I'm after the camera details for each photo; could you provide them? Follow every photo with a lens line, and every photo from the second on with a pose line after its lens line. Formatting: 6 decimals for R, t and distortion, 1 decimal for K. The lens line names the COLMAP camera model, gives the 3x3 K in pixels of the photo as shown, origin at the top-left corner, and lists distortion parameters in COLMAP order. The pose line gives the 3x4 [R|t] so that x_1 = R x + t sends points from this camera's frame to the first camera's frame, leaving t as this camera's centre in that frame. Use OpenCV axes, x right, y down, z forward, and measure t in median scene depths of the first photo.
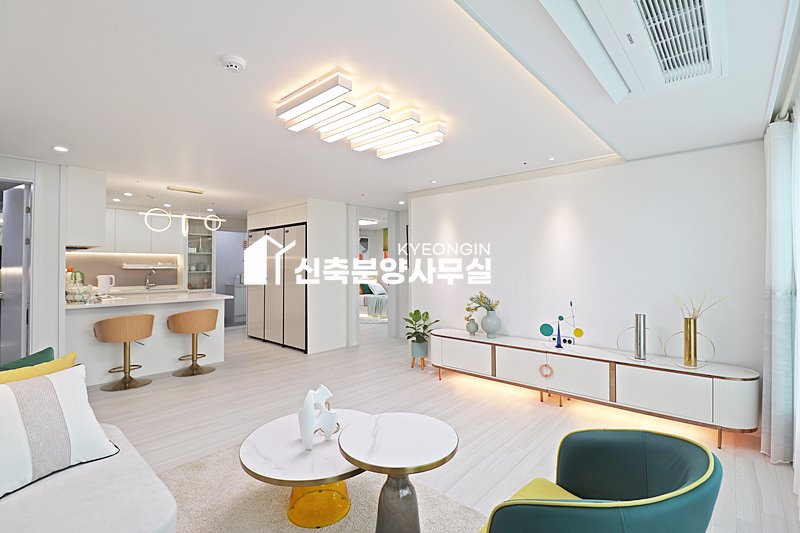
lens RADIAL K [[372.1, 0, 406.8], [0, 372.1, 258.5], [0, 0, 1]] dist [-0.005578, -0.007846]
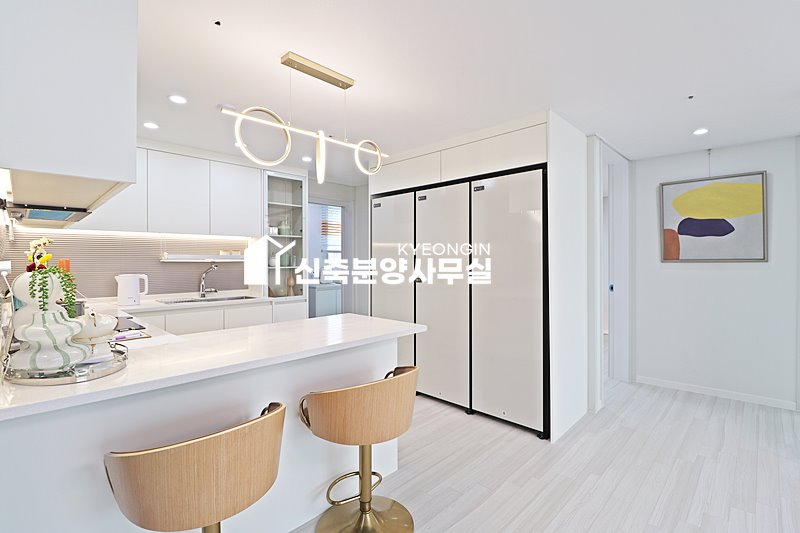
lens RADIAL K [[372.1, 0, 405.4], [0, 372.1, 261.6], [0, 0, 1]] dist [-0.005578, -0.007846]
pose [[0.999243, -0.000500, -0.038905, -0.493132], [0.001495, 0.999672, 0.025567, 0.016489], [0.038879, -0.025606, 0.998916, 0.595172]]
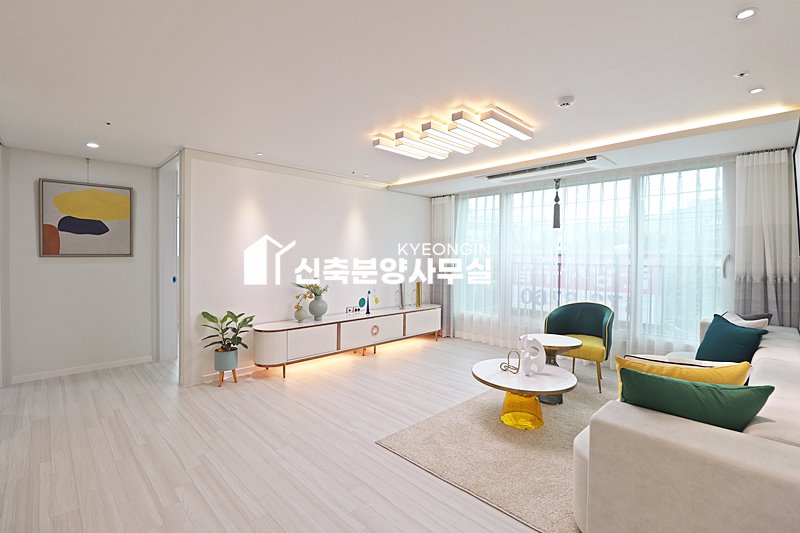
lens RADIAL K [[372.1, 0, 406.6], [0, 372.1, 264.0], [0, 0, 1]] dist [-0.005578, -0.007846]
pose [[0.059986, -0.020881, 0.997981, -0.711651], [-0.029747, 0.999300, 0.022696, 0.013235], [-0.997756, -0.031048, 0.059323, 0.571859]]
